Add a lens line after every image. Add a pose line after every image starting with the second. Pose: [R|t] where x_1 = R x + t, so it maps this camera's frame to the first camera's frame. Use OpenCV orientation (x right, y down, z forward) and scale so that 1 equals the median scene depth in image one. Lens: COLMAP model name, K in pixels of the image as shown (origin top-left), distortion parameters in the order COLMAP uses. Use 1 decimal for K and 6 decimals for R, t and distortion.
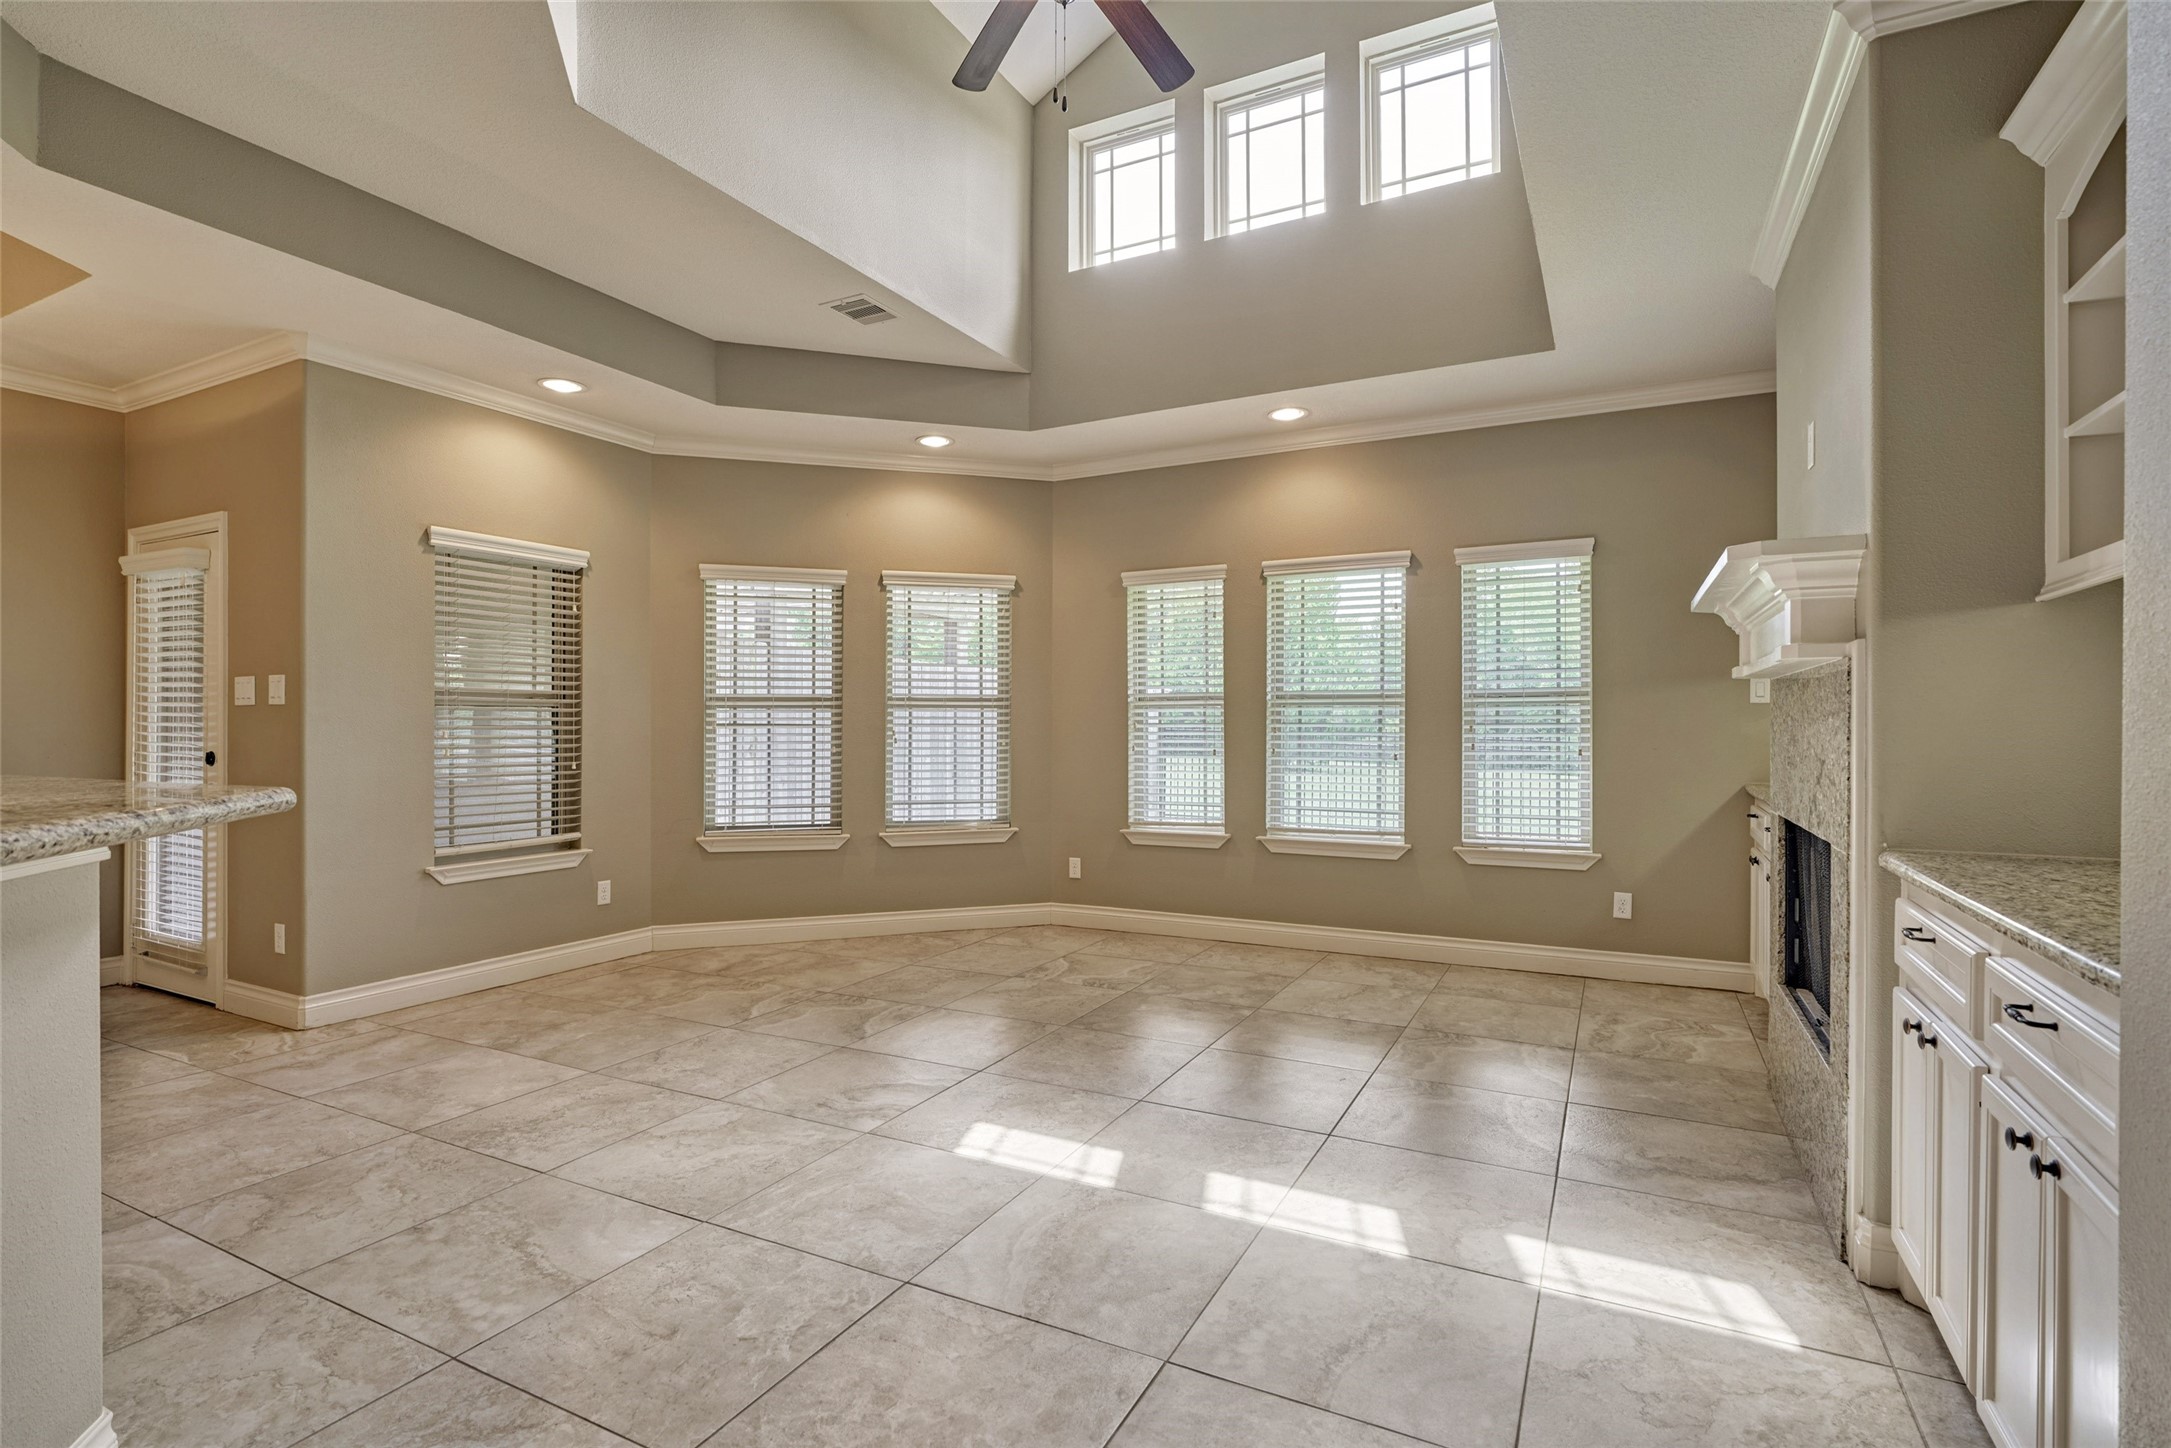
lens RADIAL K [[1038.8, 0, 1085.5], [0, 1038.8, 724.0], [0, 0, 1]] dist [-0.006961, 0.000045]
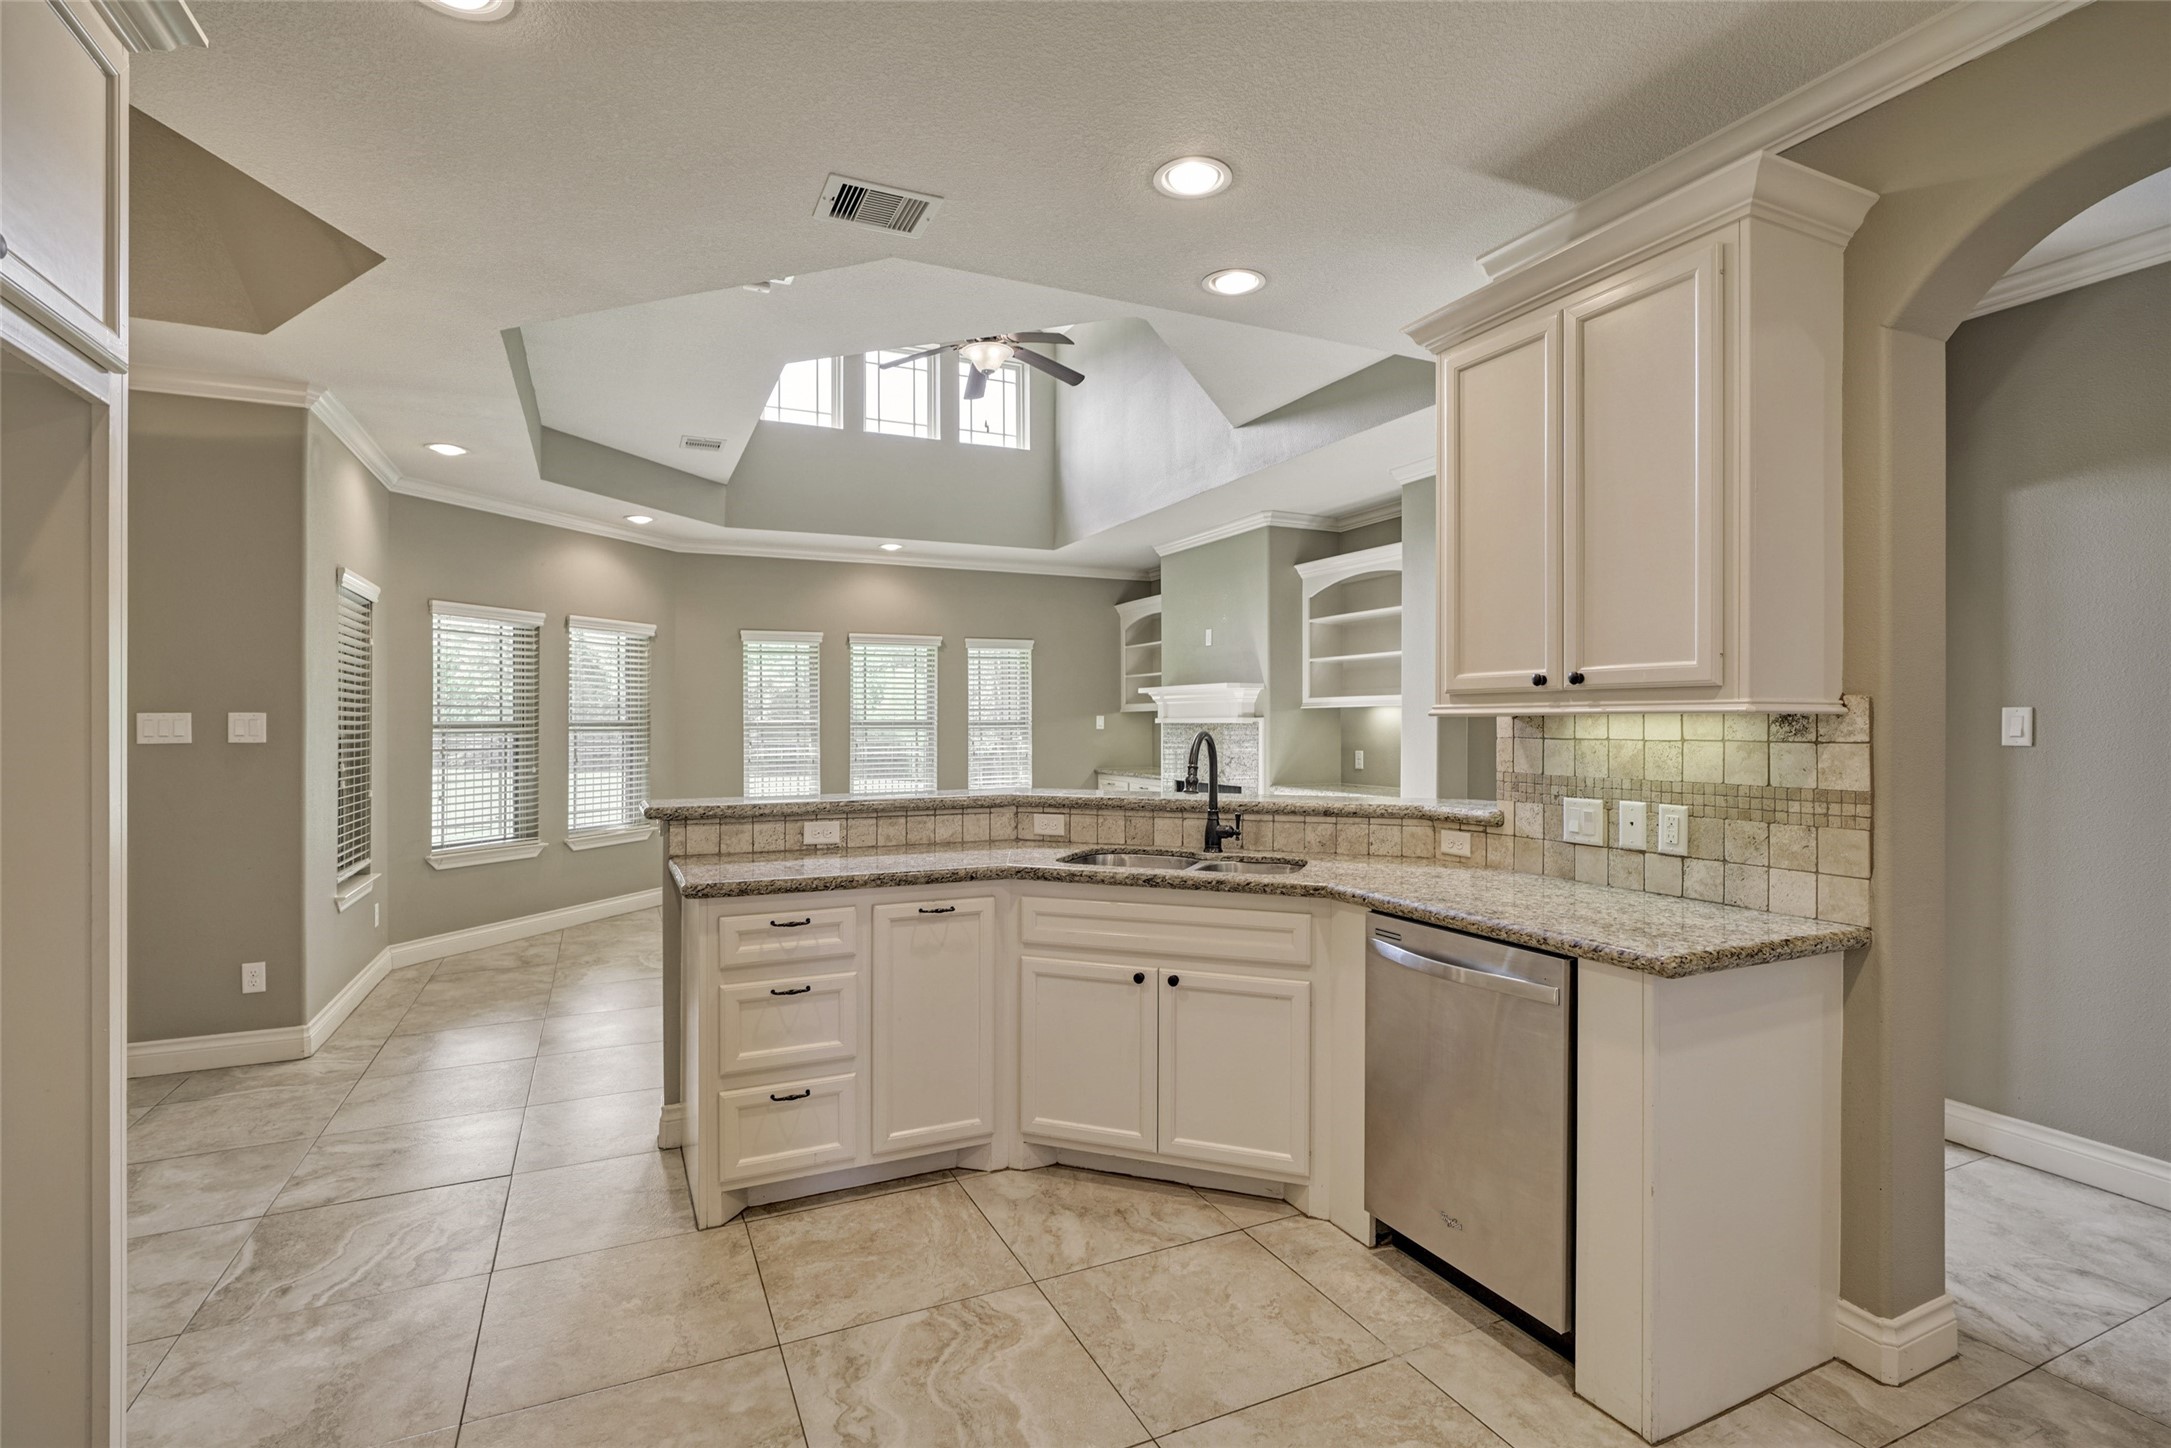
lens RADIAL K [[1027.6, 0, 1090.2], [0, 1027.6, 721.3], [0, 0, 1]] dist [-0.003429, 0.000040]
pose [[0.605323, 0.000030, 0.795980, -1.004323], [0.000901, 0.999999, -0.000723, -0.035293], [-0.795979, 0.001155, 0.605323, -0.223991]]
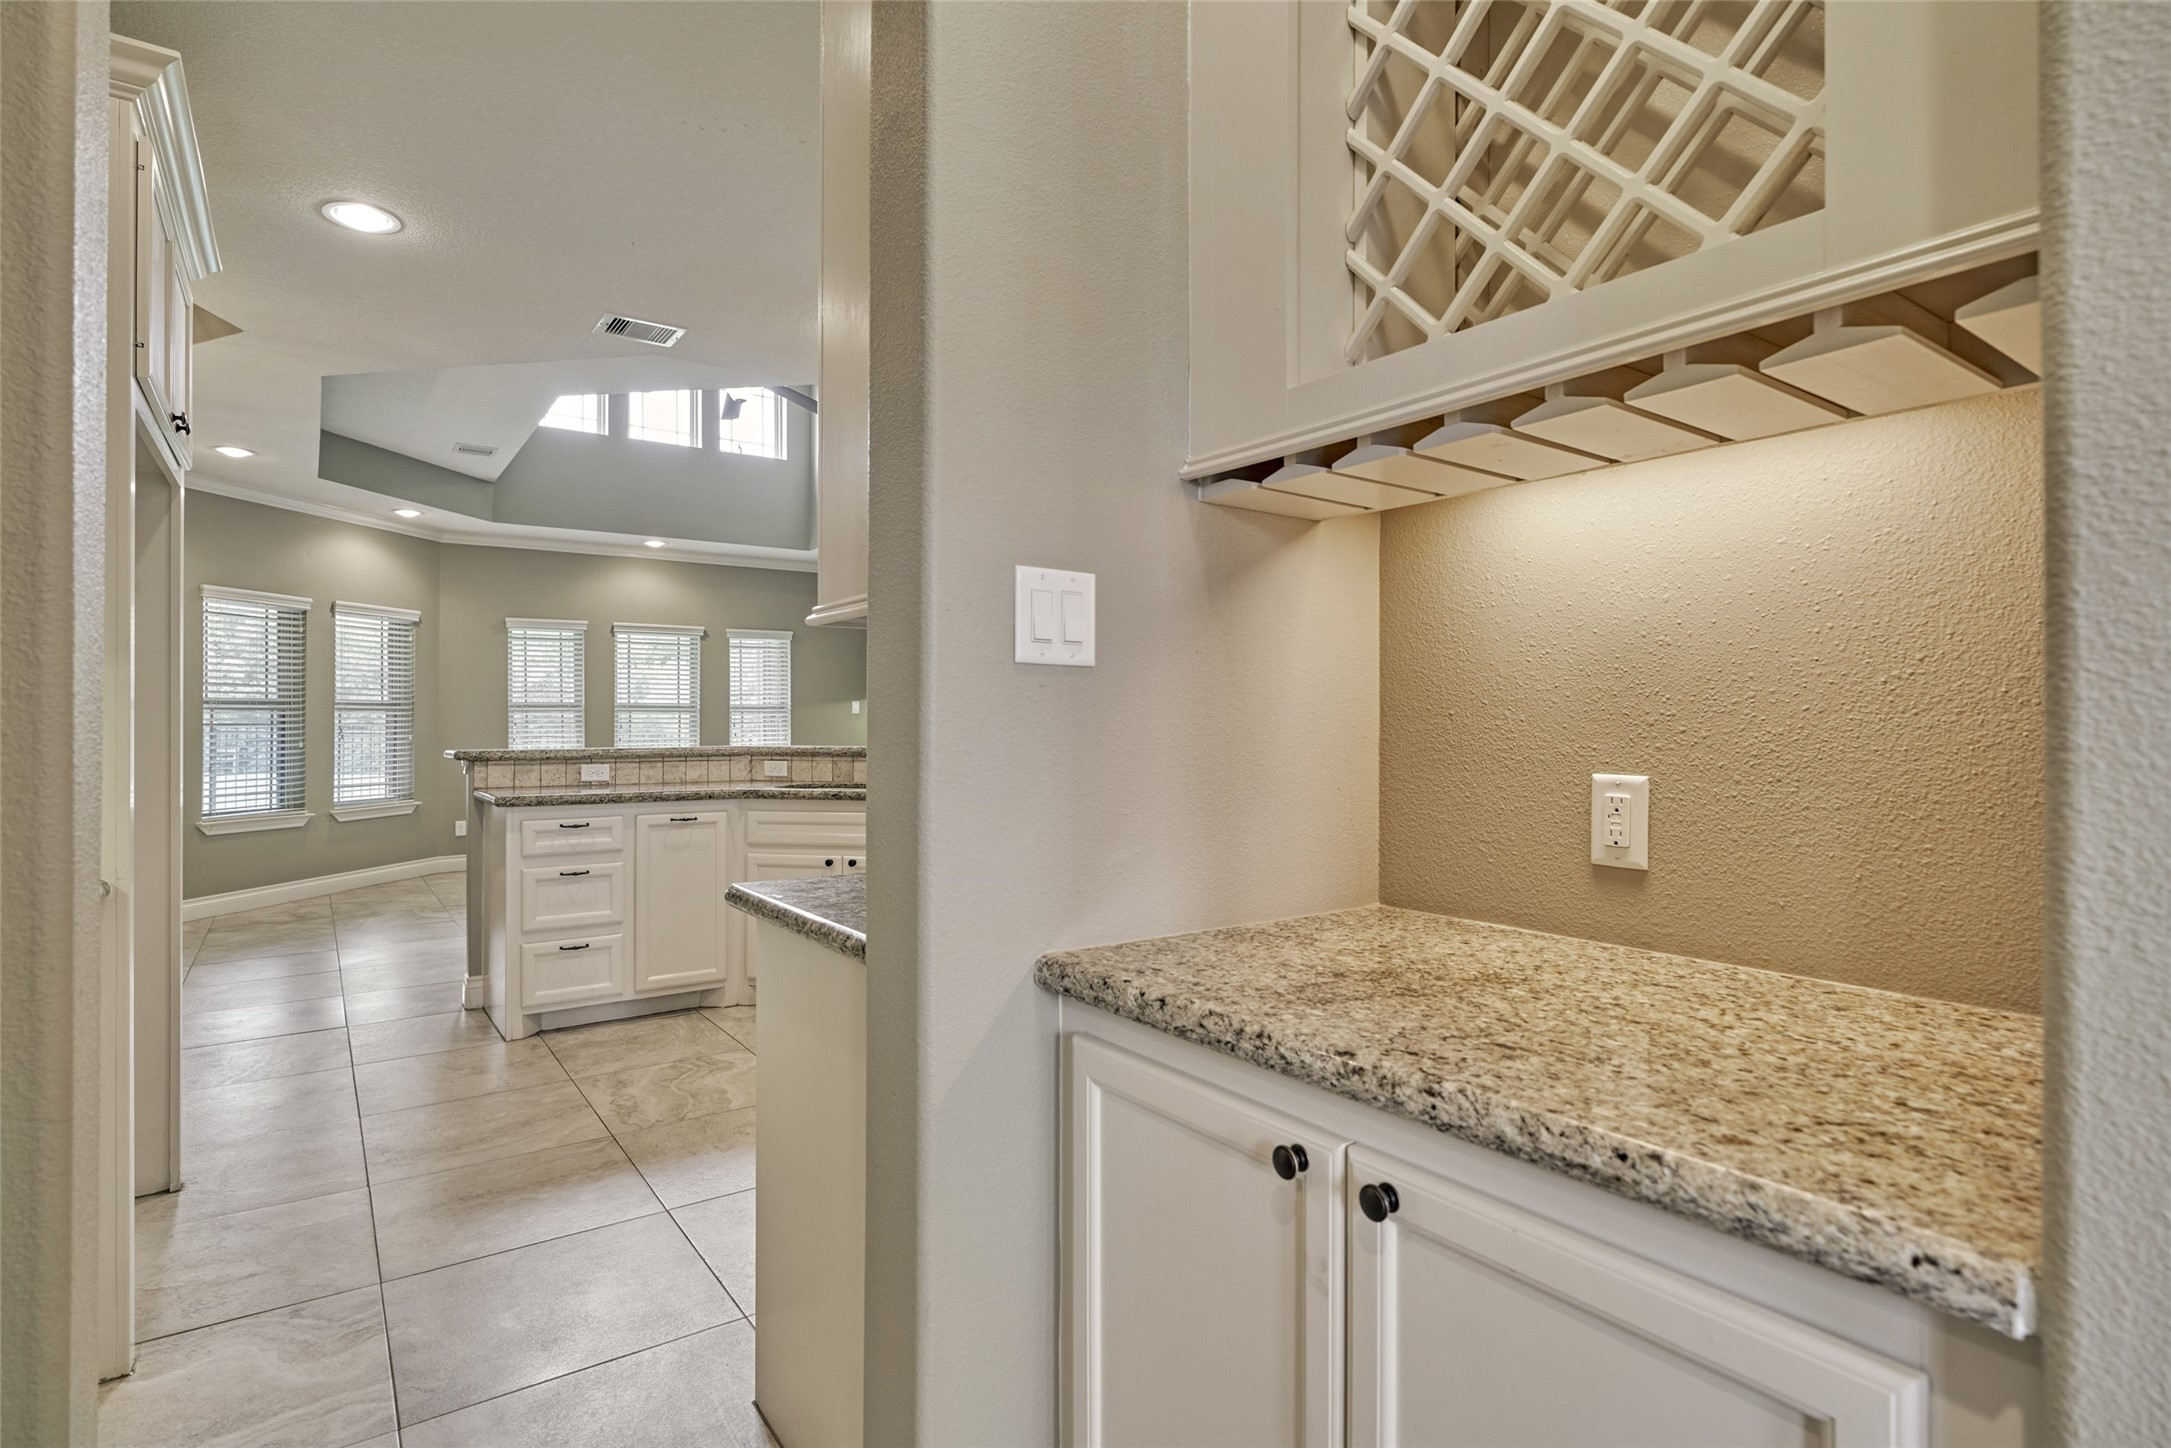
lens RADIAL K [[1081.5, 0, 1085.5], [0, 1081.5, 724.0], [0, 0, 1]] dist [0.000222, 0.000420]
pose [[0.449321, -0.001687, 0.893369, -1.257525], [-0.000824, 0.999997, 0.002302, -0.003651], [-0.893370, -0.001771, 0.449318, -0.519321]]
